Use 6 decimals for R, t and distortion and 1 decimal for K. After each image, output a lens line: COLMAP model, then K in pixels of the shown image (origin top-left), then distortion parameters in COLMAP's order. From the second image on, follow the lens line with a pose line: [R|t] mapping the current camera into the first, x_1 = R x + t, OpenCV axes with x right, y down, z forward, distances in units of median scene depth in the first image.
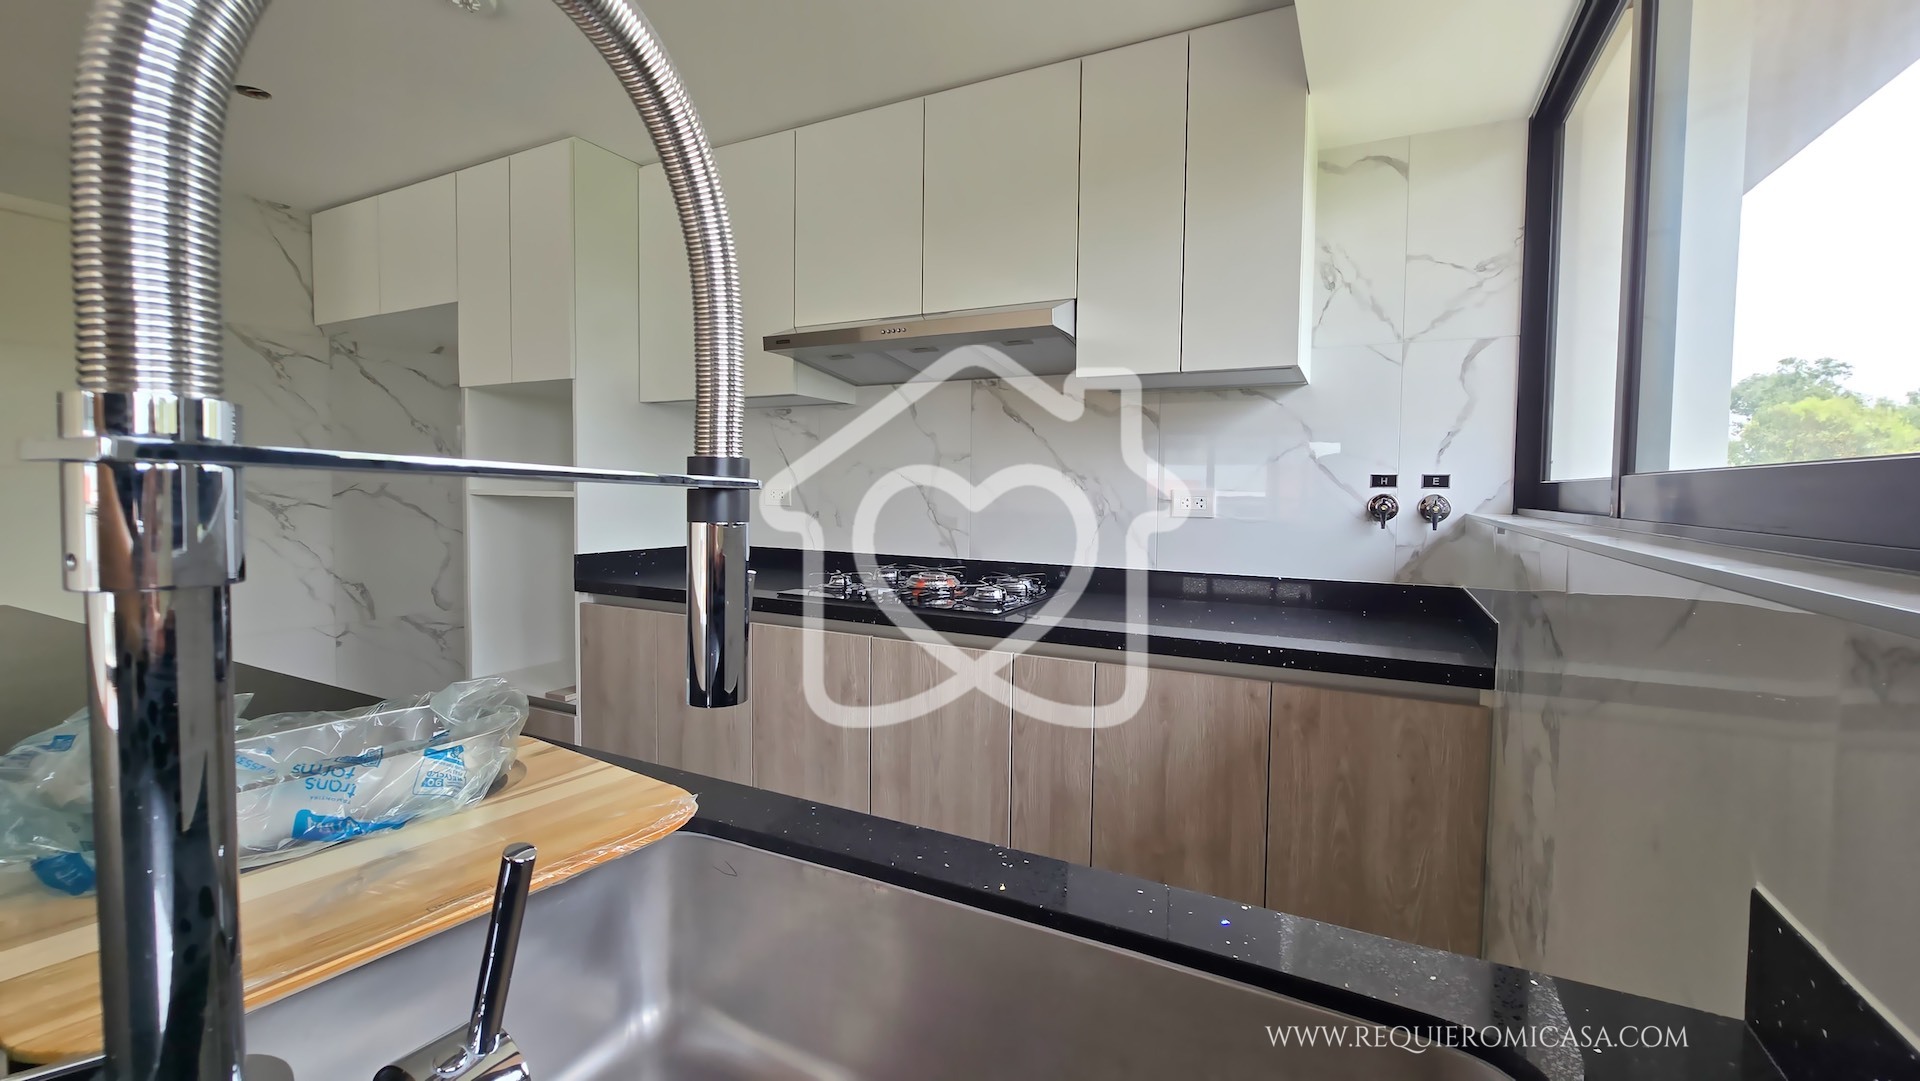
lens RADIAL K [[785.2, 0, 964.9], [0, 785.2, 525.4], [0, 0, 1]] dist [-0.006710, 0.001835]
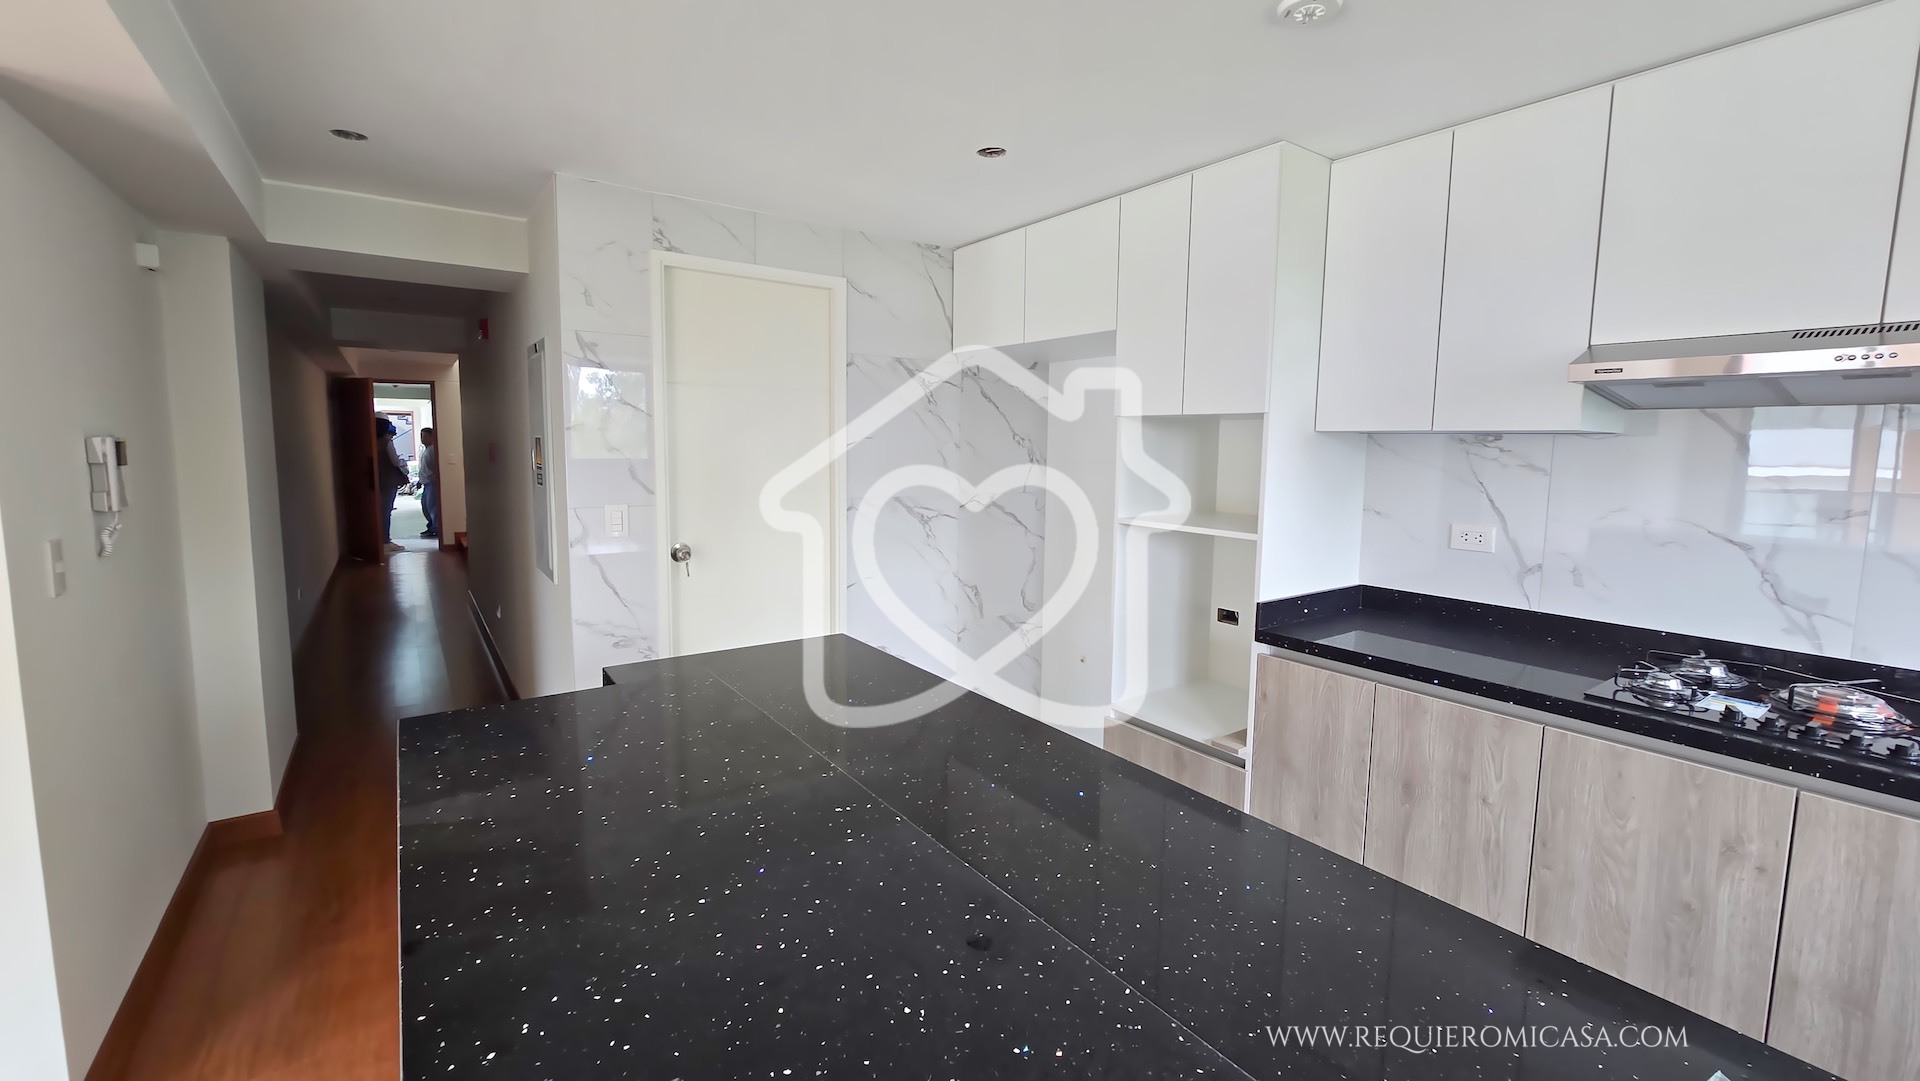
lens RADIAL K [[785.2, 0, 959.7], [0, 785.2, 523.4], [0, 0, 1]] dist [-0.006710, 0.001835]
pose [[0.888620, 0.046046, -0.456326, -0.456307], [-0.023017, 0.998171, 0.055898, -0.116504], [0.458066, -0.039169, 0.888055, 0.021226]]
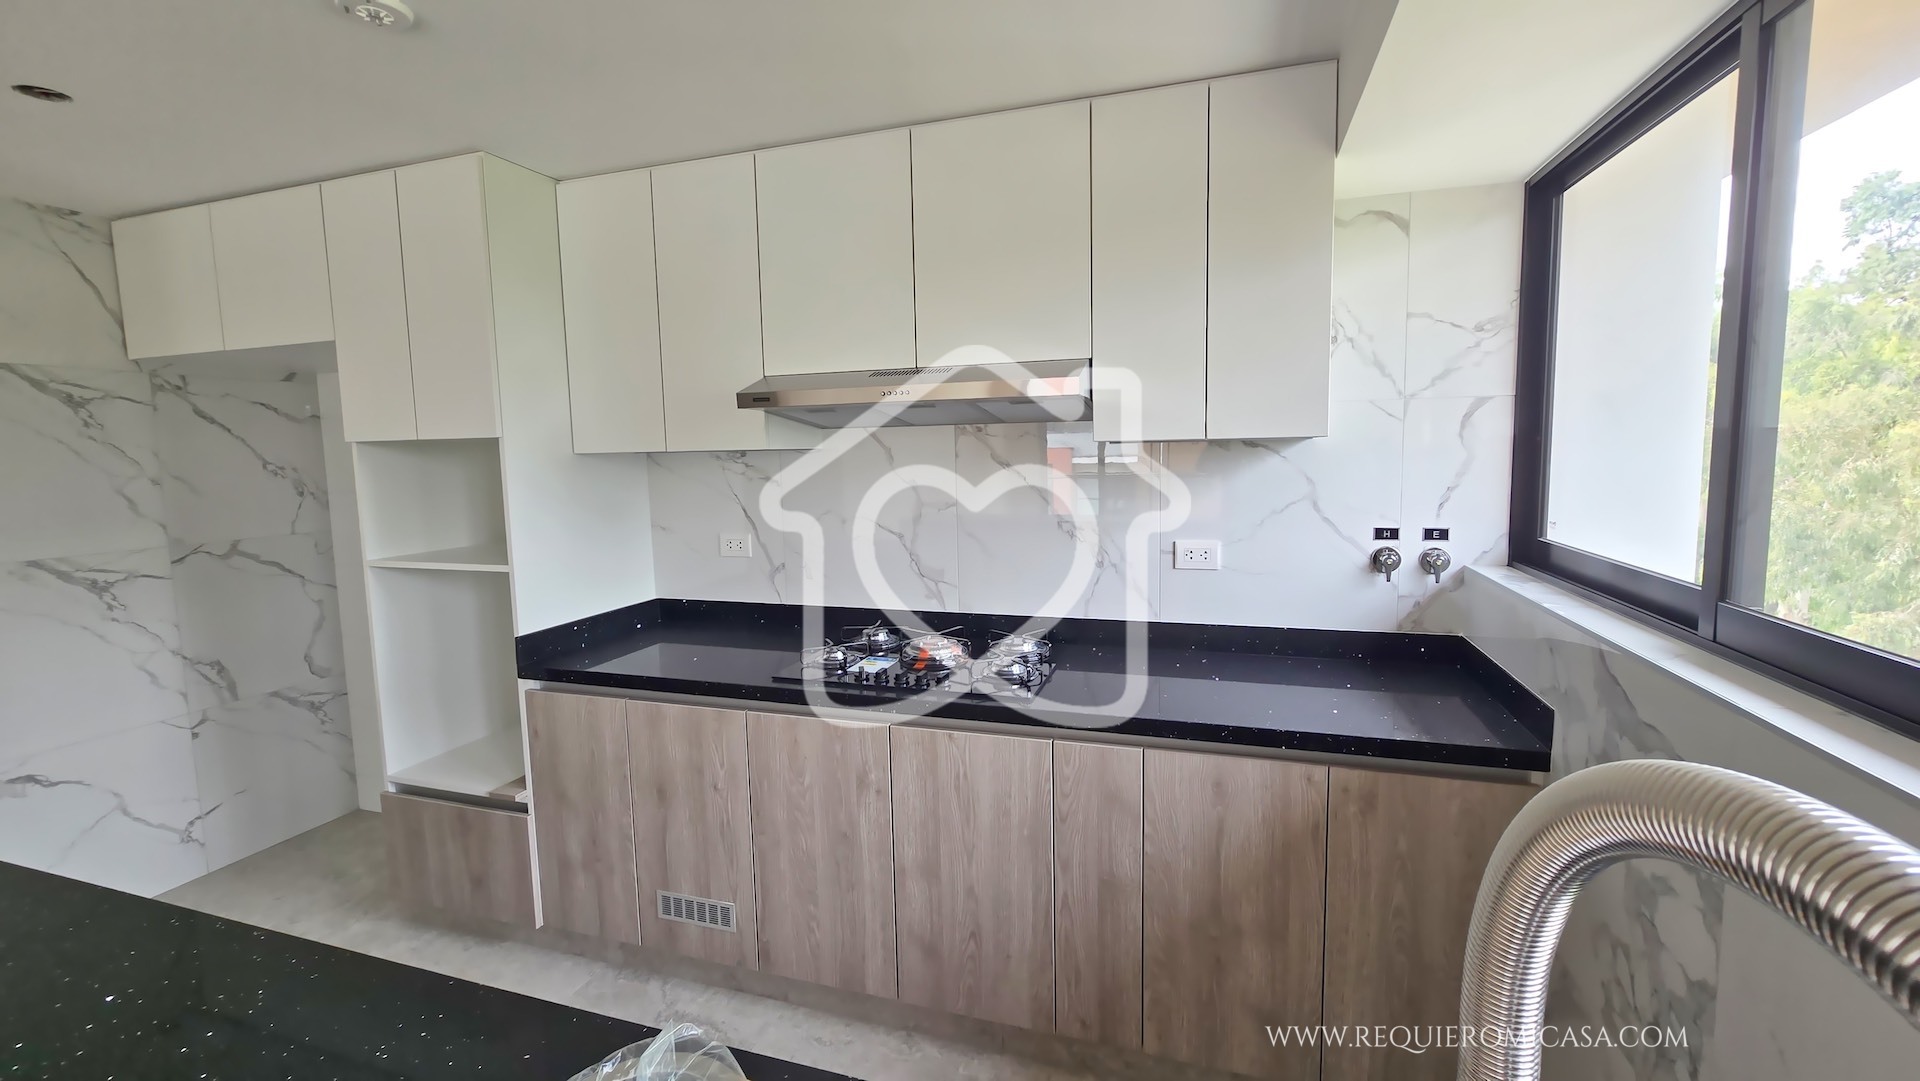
lens RADIAL K [[785.2, 0, 960.0], [0, 785.2, 526.2], [0, 0, 1]] dist [-0.006710, 0.001835]
pose [[0.986729, -0.049374, 0.154690, -0.158621], [0.041226, 0.997610, 0.055450, -0.134098], [-0.157058, -0.048337, 0.986406, 0.071496]]
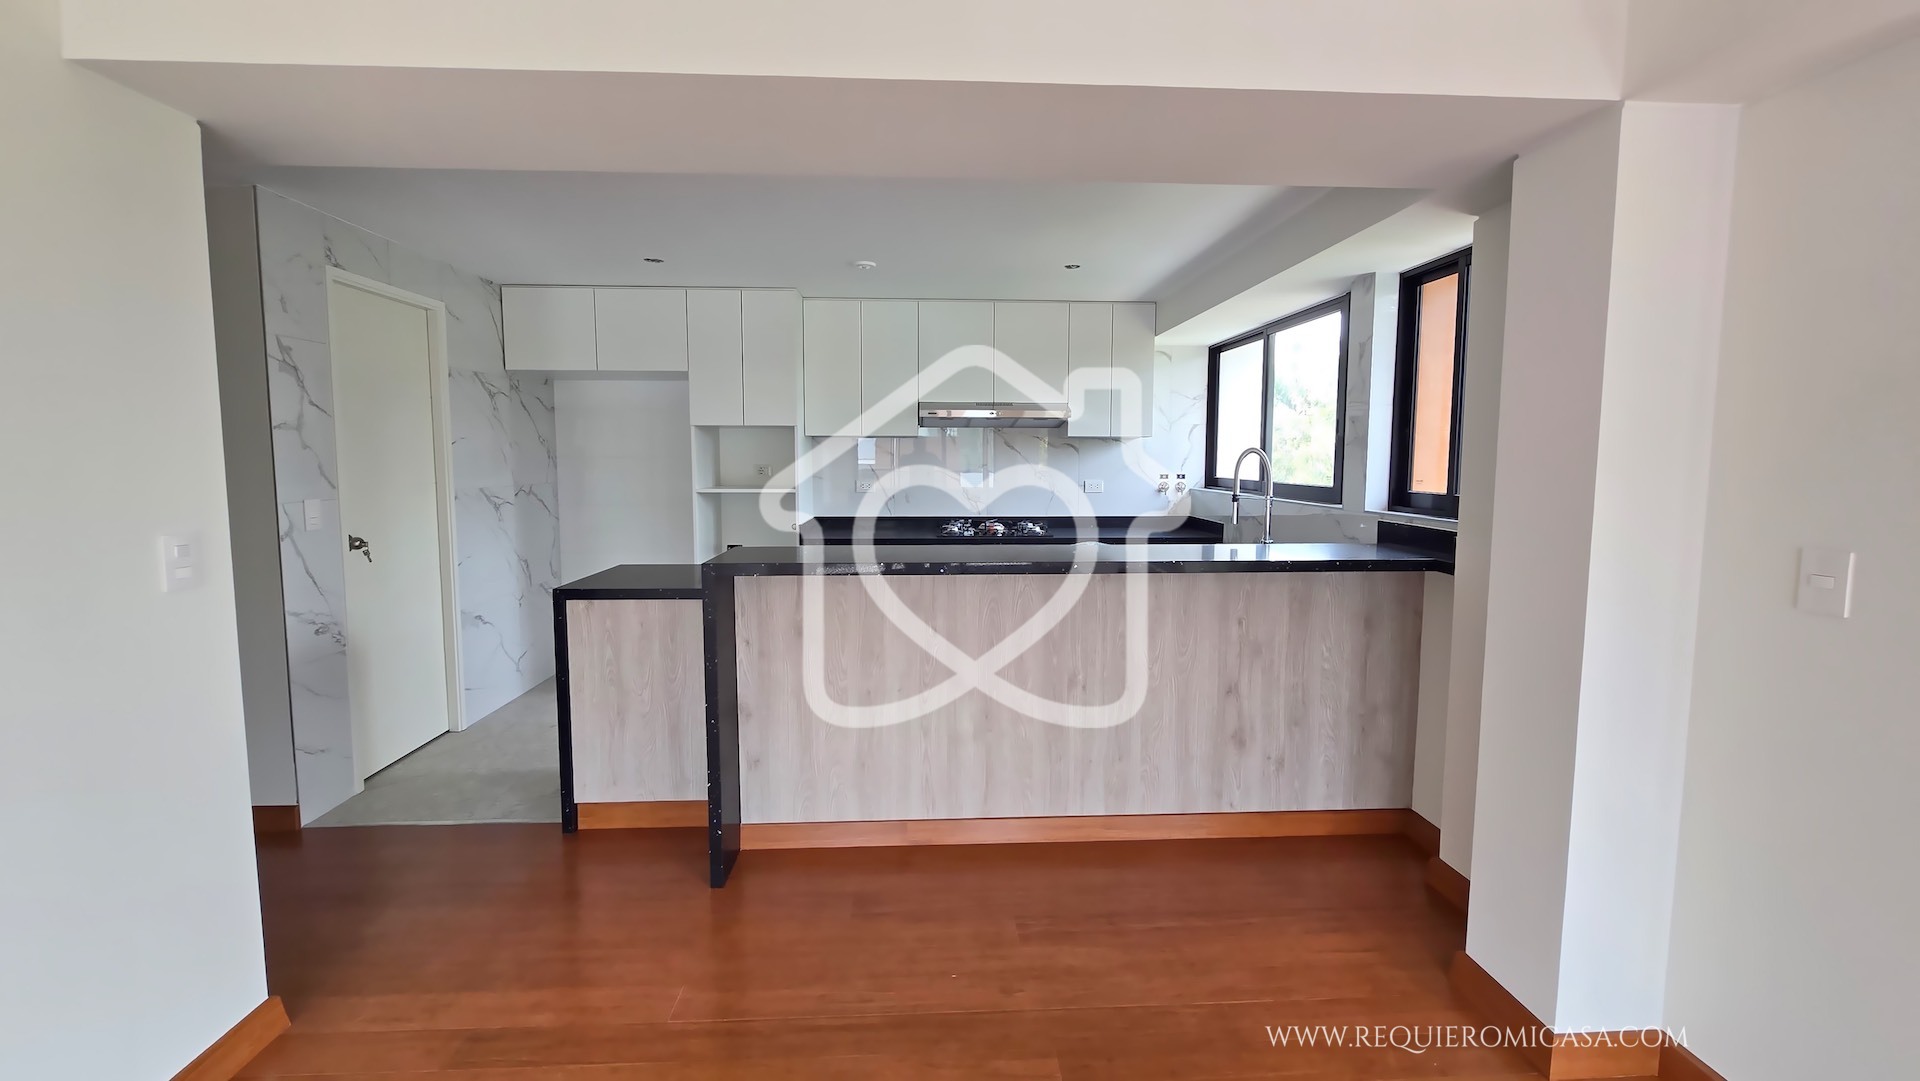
lens RADIAL K [[785.2, 0, 967.6], [0, 785.2, 524.0], [0, 0, 1]] dist [-0.006710, 0.001835]
pose [[0.861983, -0.055431, 0.503897, -1.241996], [0.031434, 0.997936, 0.056005, -0.060046], [-0.505961, -0.032436, 0.861946, -0.848802]]
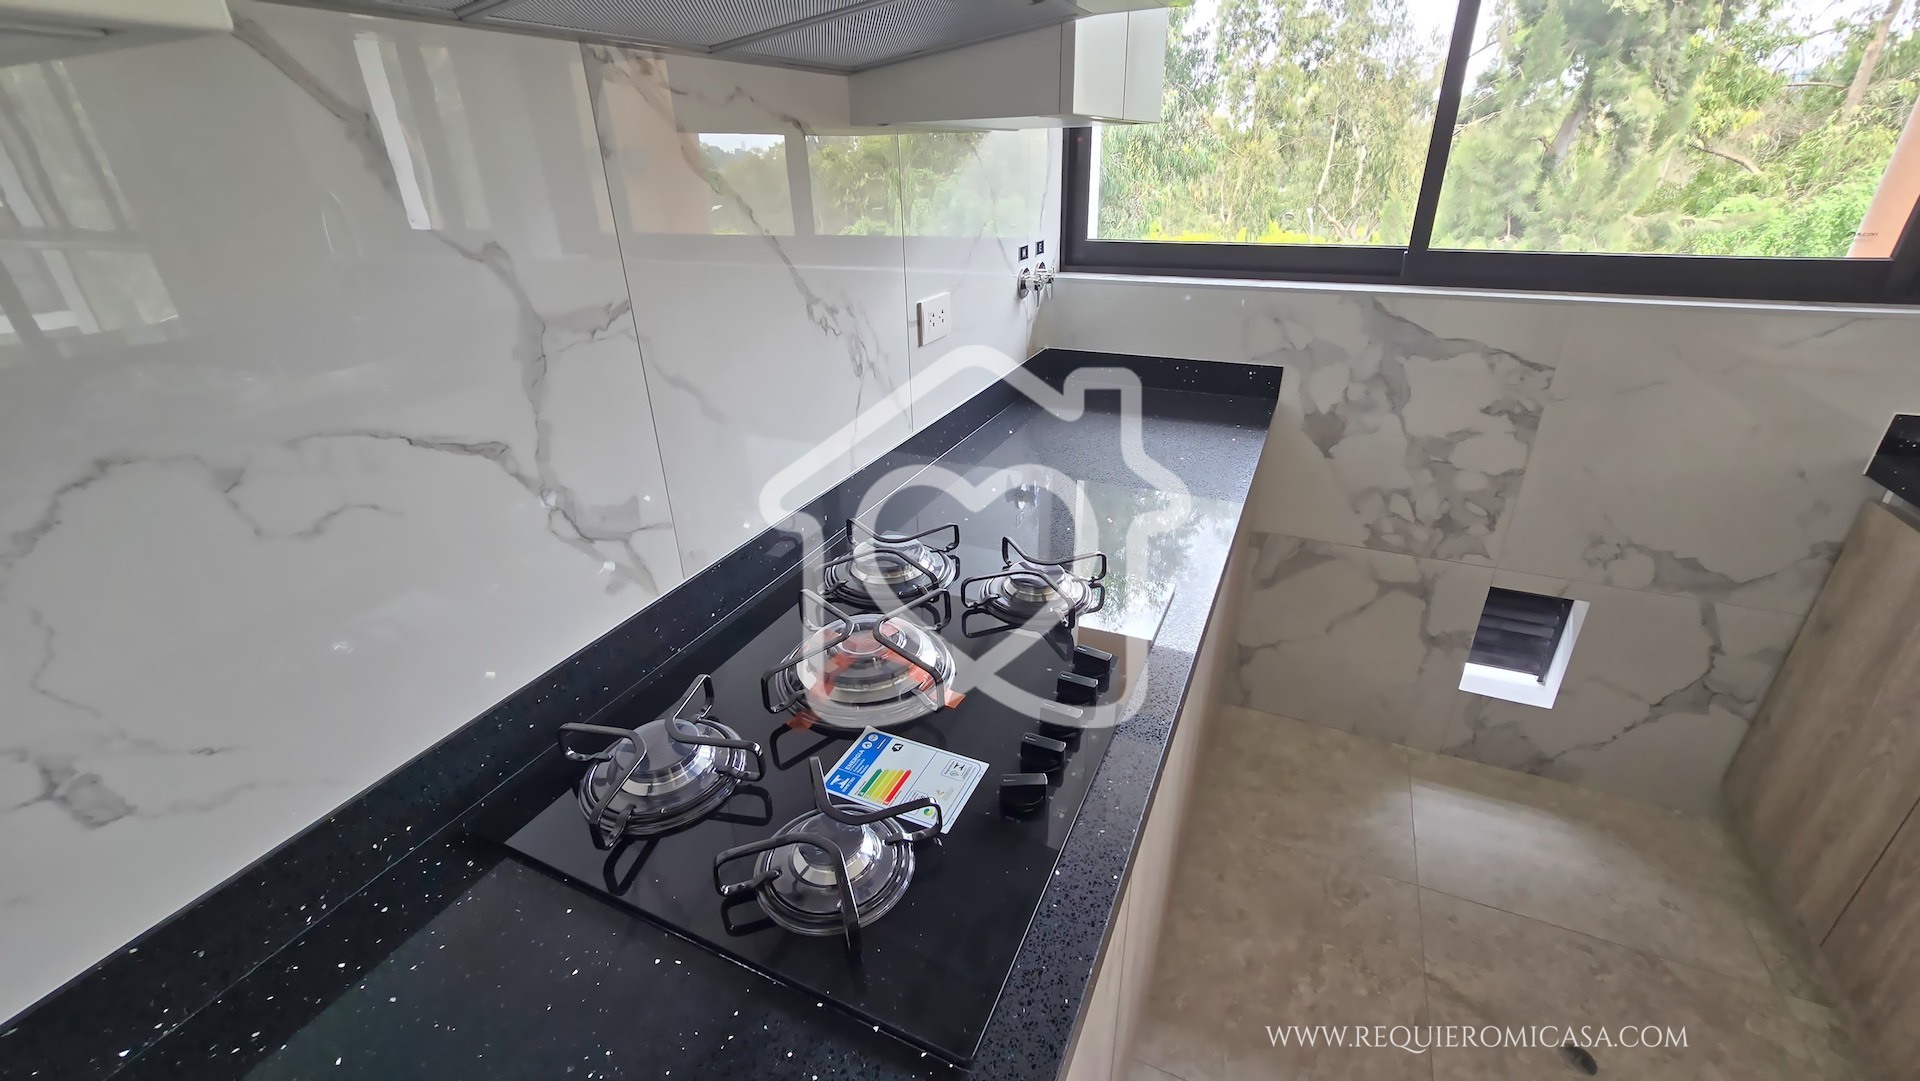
lens RADIAL K [[785.2, 0, 961.9], [0, 785.2, 523.9], [0, 0, 1]] dist [-0.006710, 0.001835]
pose [[-0.044102, -0.438380, 0.897707, -0.390482], [0.067944, 0.895185, 0.440486, -0.166265], [-0.996714, 0.080420, -0.009694, 1.015726]]
